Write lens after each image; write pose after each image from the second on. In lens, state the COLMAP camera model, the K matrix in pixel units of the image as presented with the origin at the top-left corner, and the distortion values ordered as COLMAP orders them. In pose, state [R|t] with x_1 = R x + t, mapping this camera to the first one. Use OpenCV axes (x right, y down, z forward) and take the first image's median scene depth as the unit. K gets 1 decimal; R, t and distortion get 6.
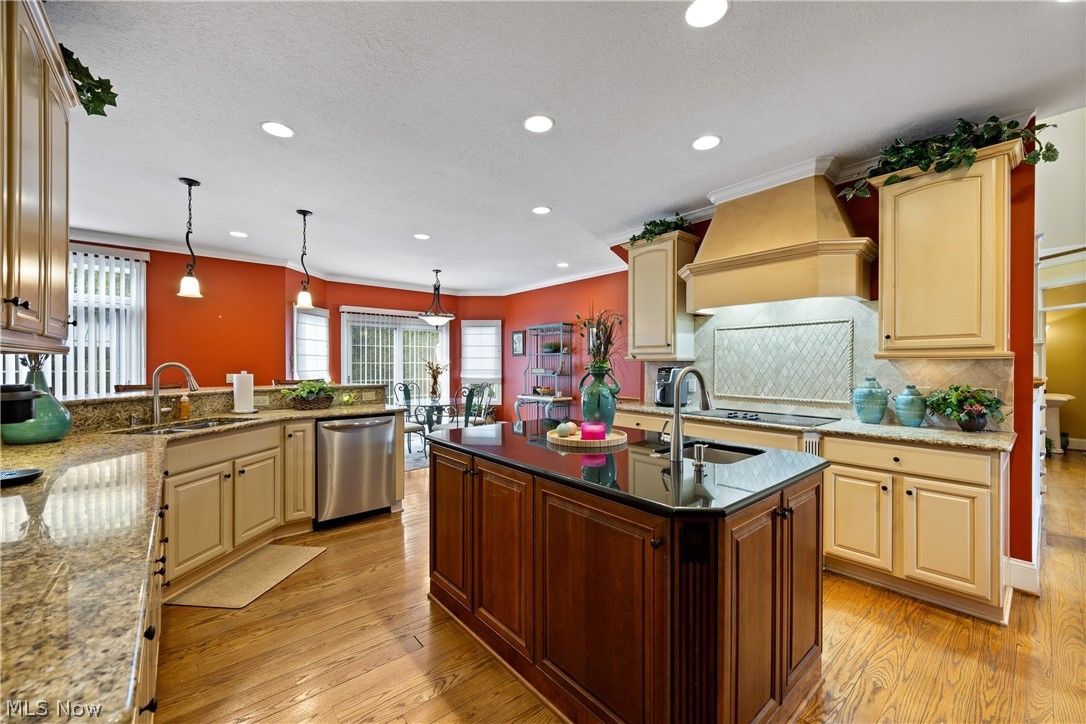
lens RADIAL K [[431.5, 0, 544.2], [0, 431.5, 367.1], [0, 0, 1]] dist [0.000952, 0.000057]
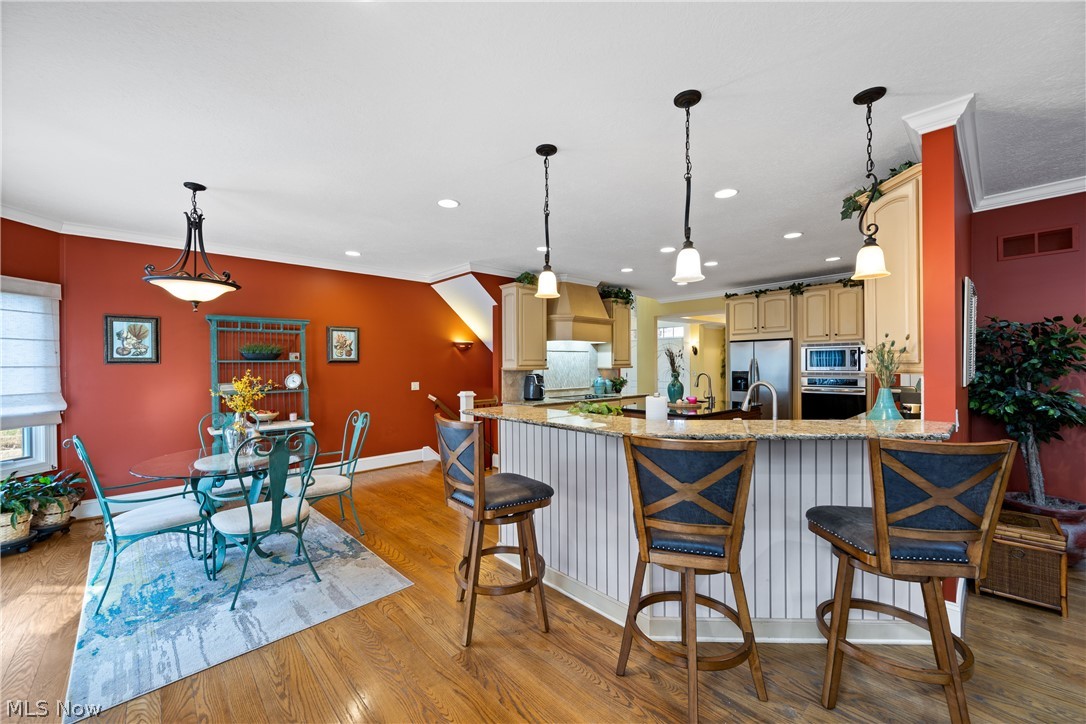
lens RADIAL K [[427.2, 0, 545.2], [0, 427.2, 365.6], [0, 0, 1]] dist [-0.000924, -0.000059]
pose [[-0.042796, -0.005295, 0.999070, -0.698746], [0.013613, 0.999890, 0.005882, -0.022001], [-0.998991, 0.013852, -0.042720, 0.604999]]
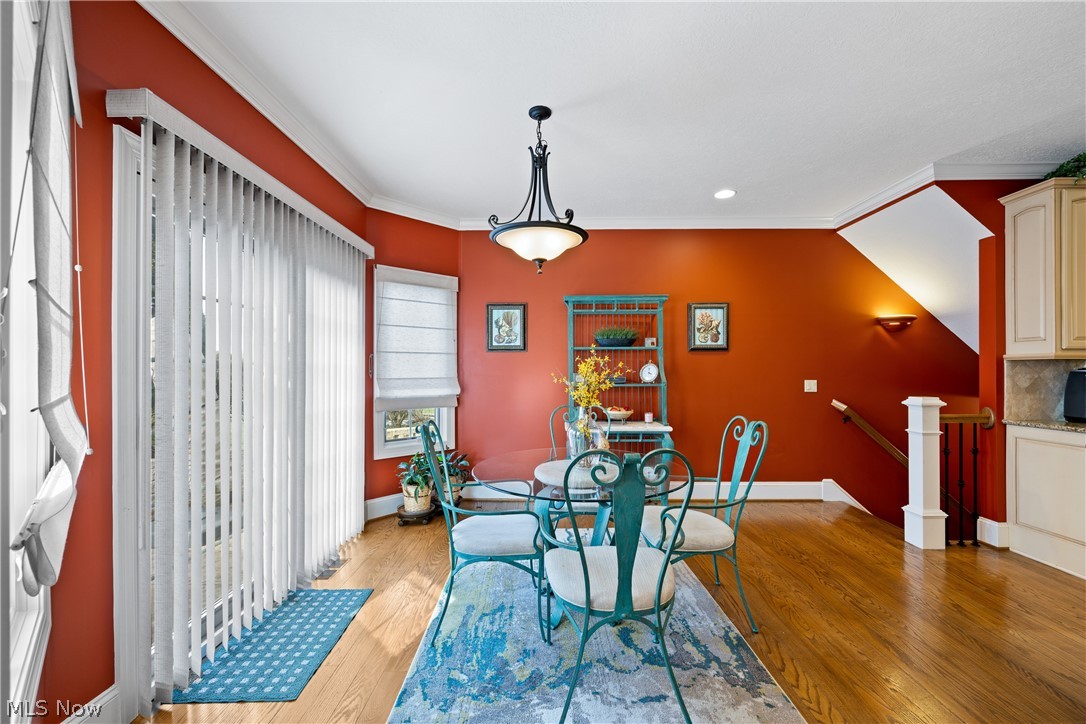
lens RADIAL K [[444.1, 0, 543.3], [0, 444.1, 367.1], [0, 0, 1]] dist [-0.001180, -0.000063]
pose [[0.659643, 0.001355, 0.751578, -0.505668], [0.007056, 0.999943, -0.007995, -0.001545], [-0.751546, 0.010577, 0.659596, 0.710897]]
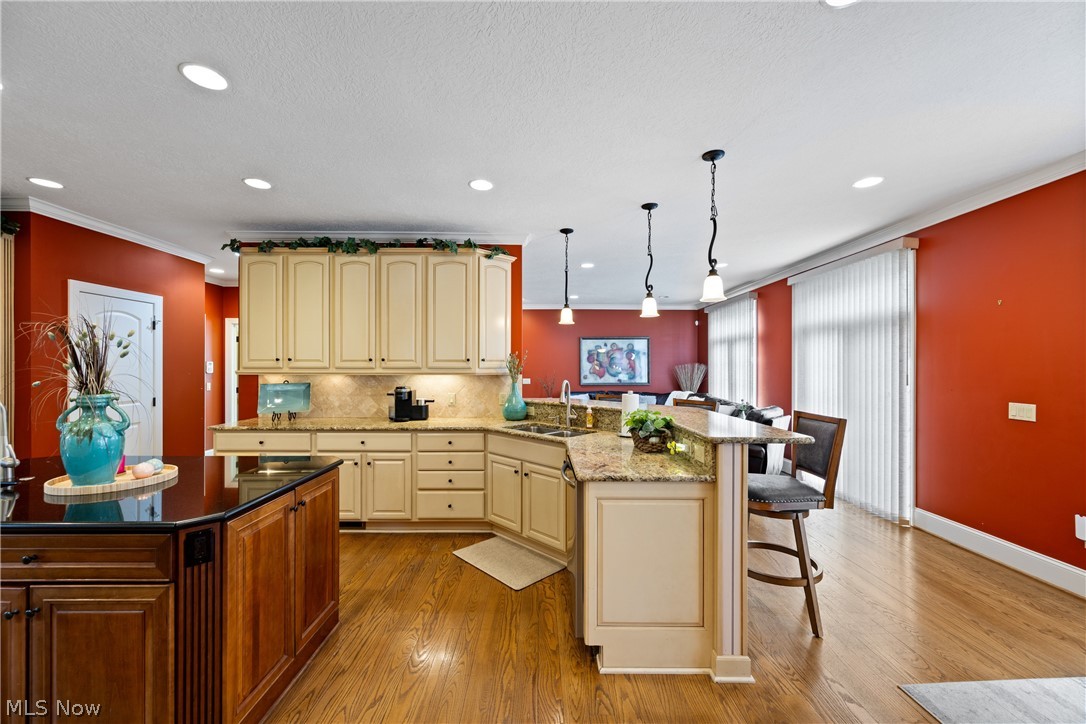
lens RADIAL K [[426.1, 0, 539.2], [0, 426.1, 366.6], [0, 0, 1]] dist [0.000643, 0.000076]
pose [[-0.647717, -0.003730, -0.761872, 0.064515], [-0.008285, 0.999963, 0.002148, -0.021507], [0.761836, 0.007703, -0.647725, 0.713933]]
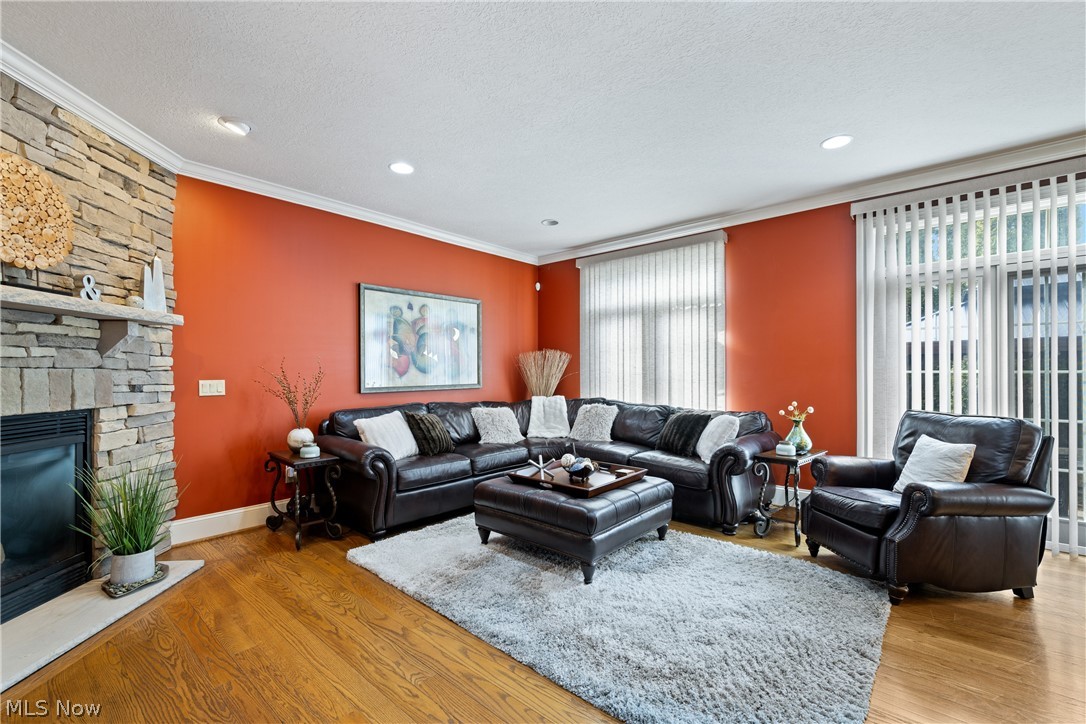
lens RADIAL K [[465.9, 0, 545.3], [0, 465.9, 371.3], [0, 0, 1]] dist [0.000928, 0.000066]
pose [[0.147900, -0.003279, -0.988997, -0.357668], [-0.002639, 0.999990, -0.003710, 0.009788], [0.988999, 0.003159, 0.147890, 0.118458]]
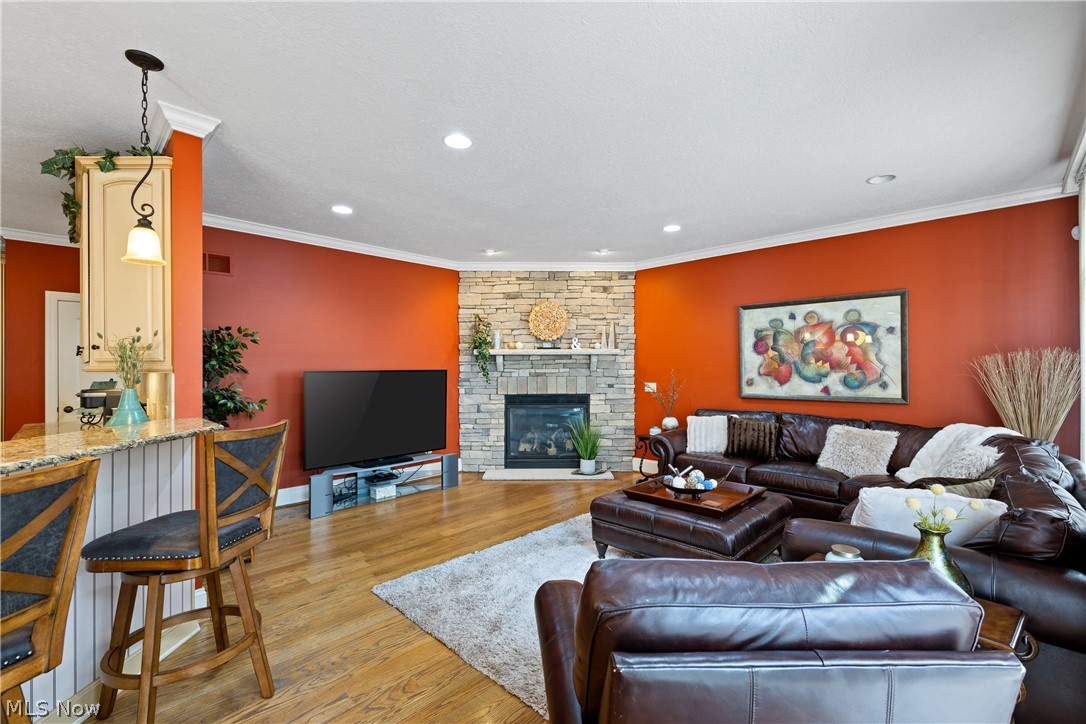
lens RADIAL K [[463.9, 0, 543.7], [0, 463.9, 366.3], [0, 0, 1]] dist [0.000937, 0.000058]
pose [[-0.996010, -0.000639, -0.089234, -0.631367], [-0.001002, 0.999991, 0.004028, -0.015555], [0.089231, 0.004101, -0.996003, 0.677021]]
